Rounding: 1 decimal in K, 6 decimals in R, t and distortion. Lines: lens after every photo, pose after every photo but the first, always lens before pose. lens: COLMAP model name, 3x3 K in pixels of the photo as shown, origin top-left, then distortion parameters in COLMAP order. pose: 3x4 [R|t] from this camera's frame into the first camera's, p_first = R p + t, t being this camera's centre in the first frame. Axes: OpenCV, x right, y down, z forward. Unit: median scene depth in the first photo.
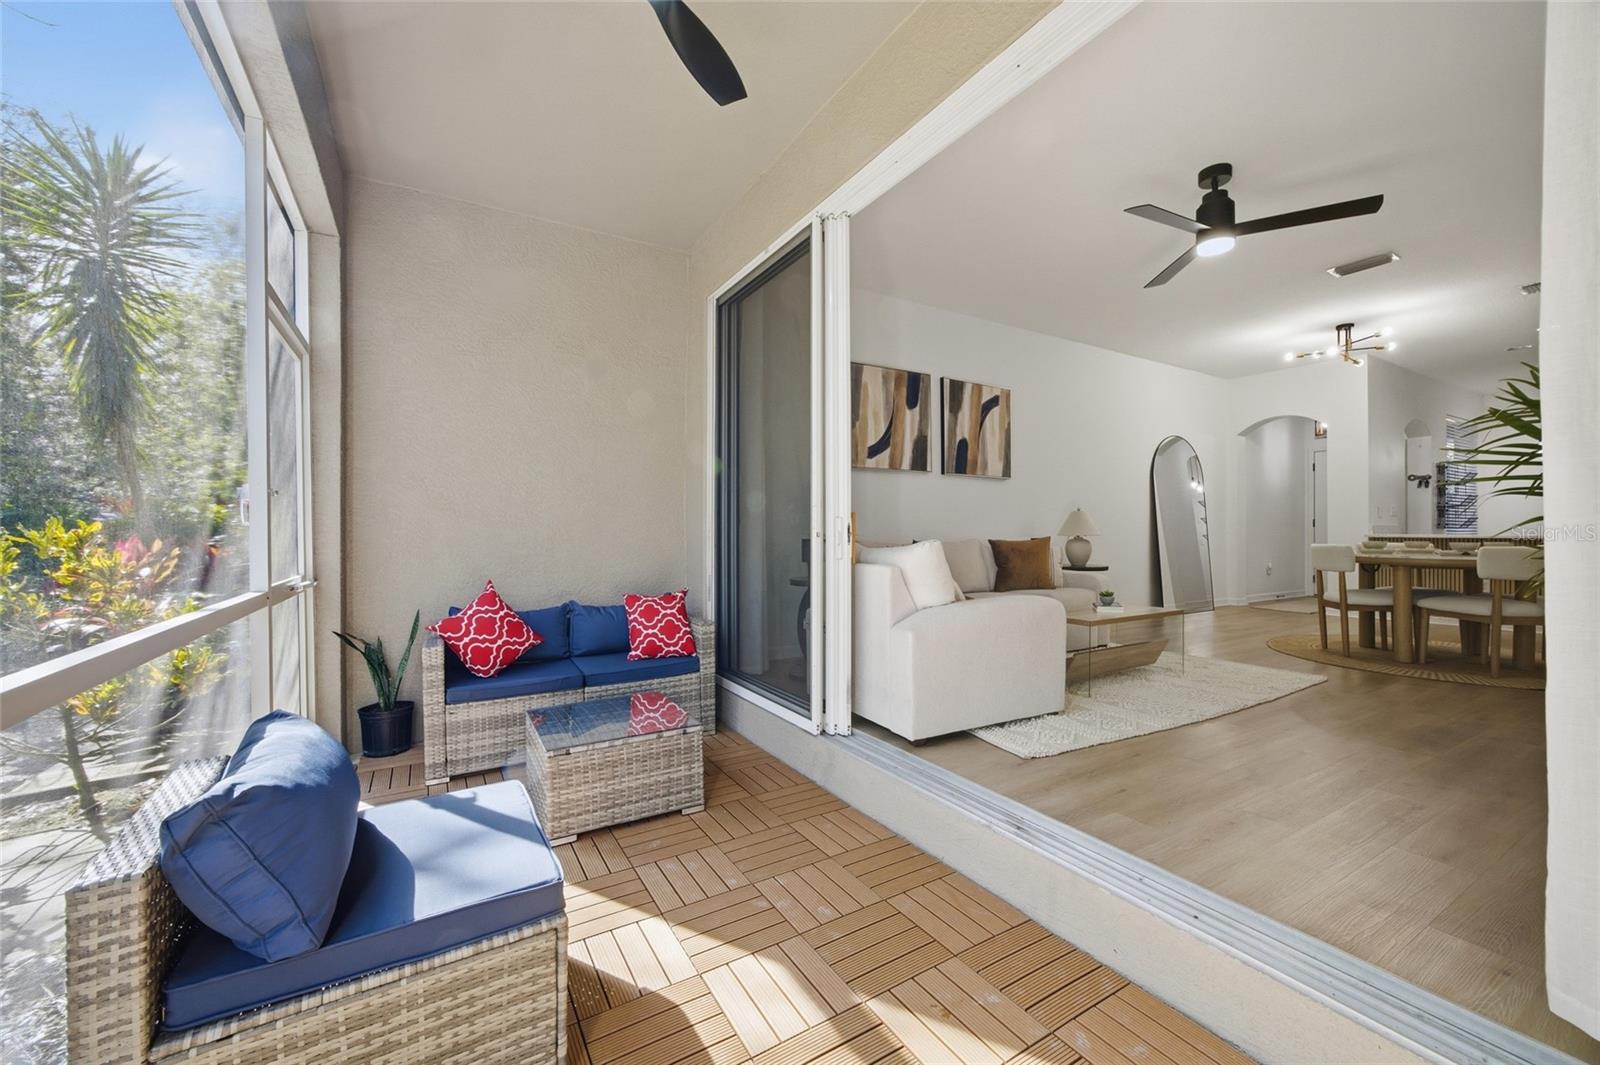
lens RADIAL K [[632.5, 0, 800.0], [0, 632.5, 532.5], [0, 0, 1]] dist [-0.002022, 0.000816]
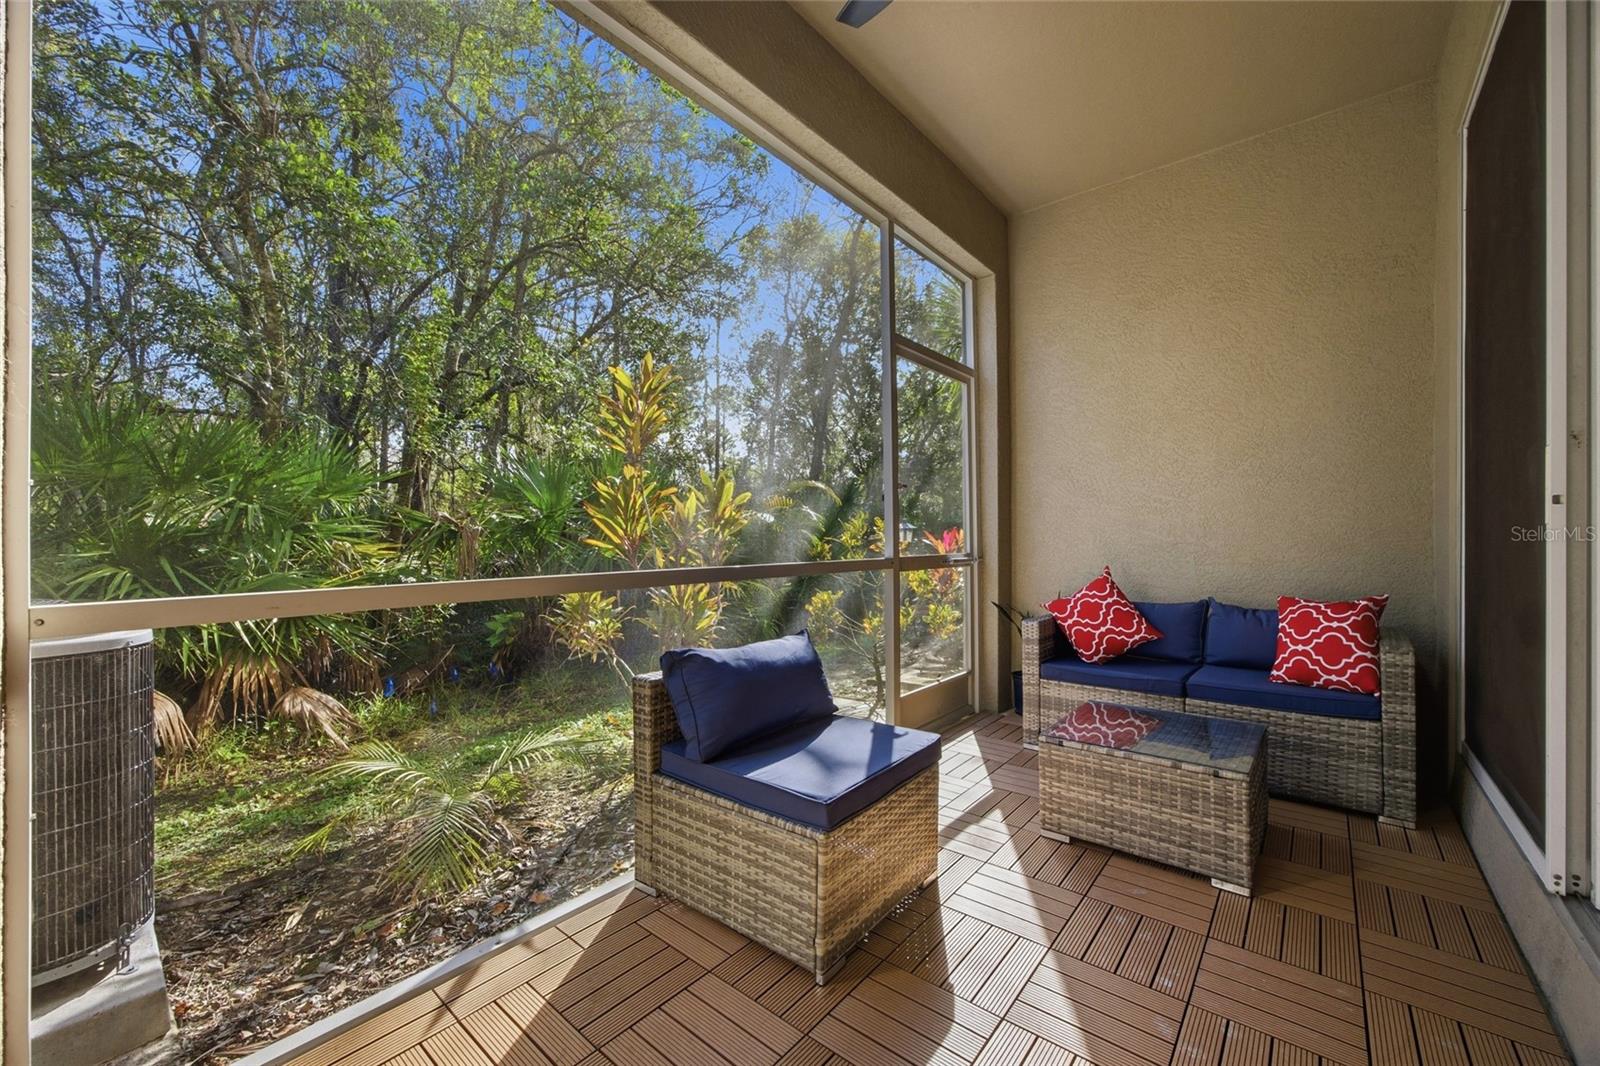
lens RADIAL K [[632.5, 0, 800.0], [0, 632.5, 533.0], [0, 0, 1]] dist [-0.002022, 0.000816]
pose [[0.336615, -0.005242, -0.941628, 0.310283], [0.001013, 0.999986, -0.005204, 0.034293], [0.941642, 0.000798, 0.336615, 0.264623]]
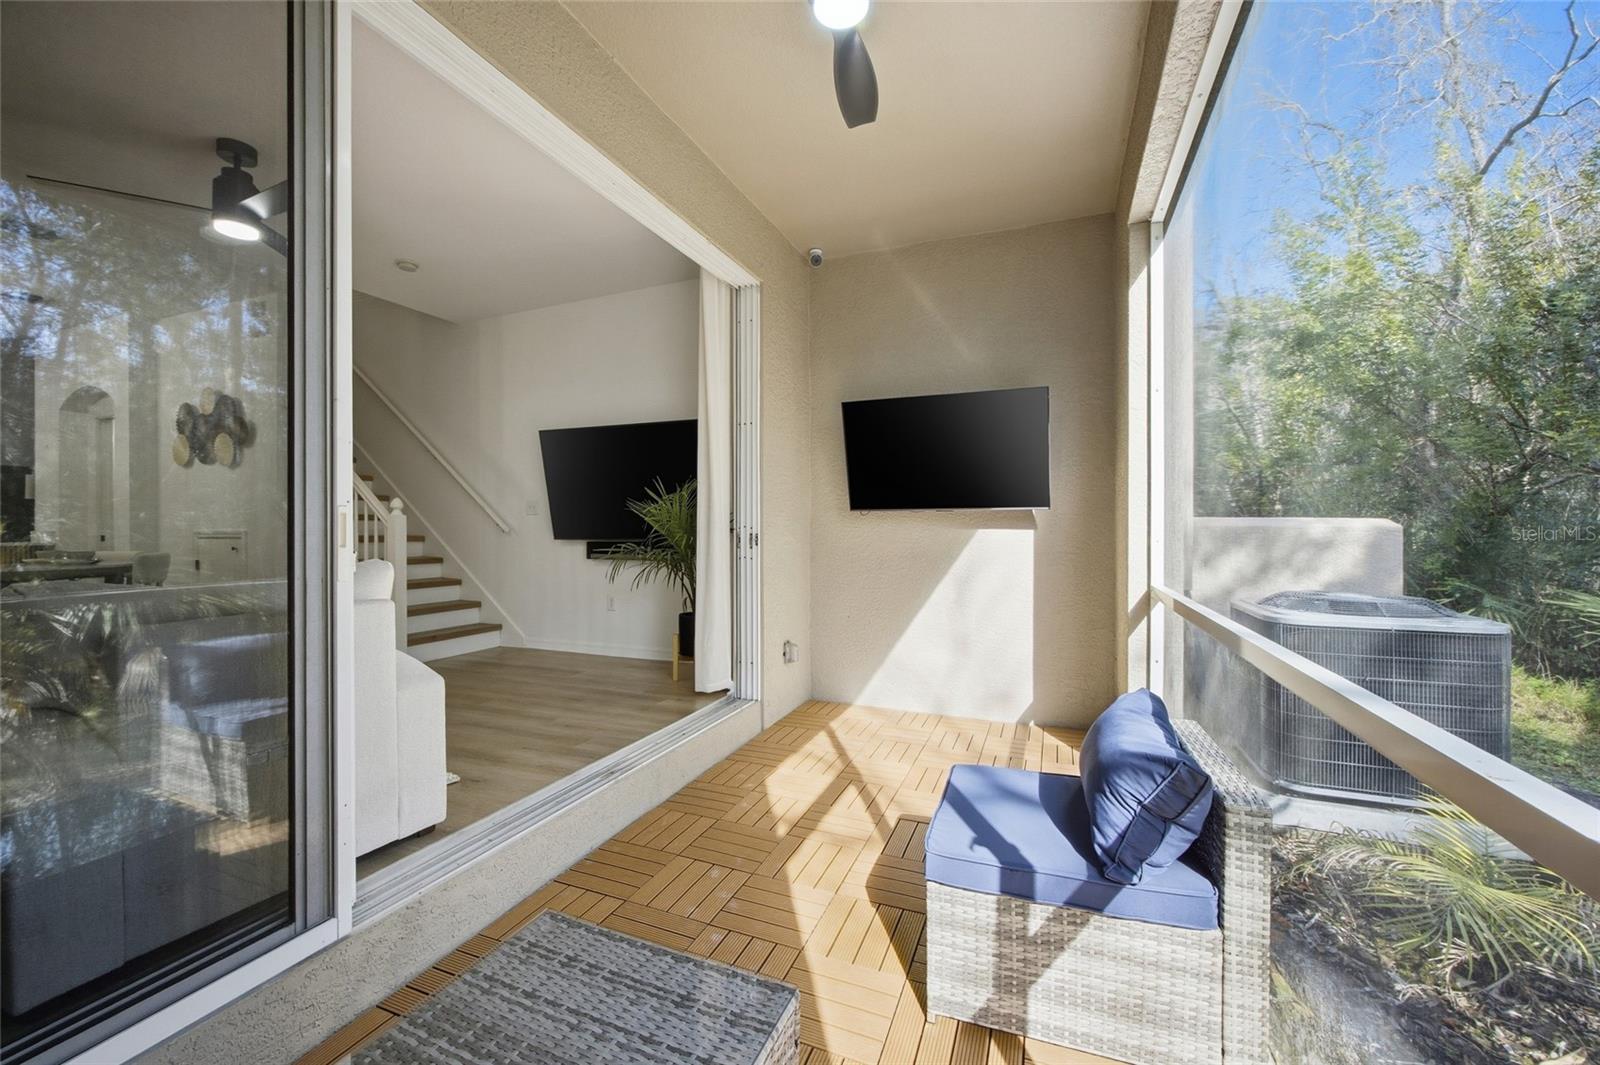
lens RADIAL K [[632.5, 0, 800.0], [0, 632.5, 532.5], [0, 0, 1]] dist [-0.002022, 0.000816]
pose [[-0.608549, 0.007912, 0.793476, -0.638507], [0.010567, 0.999942, -0.001867, -0.009985], [-0.793446, 0.007249, -0.608598, 1.037441]]
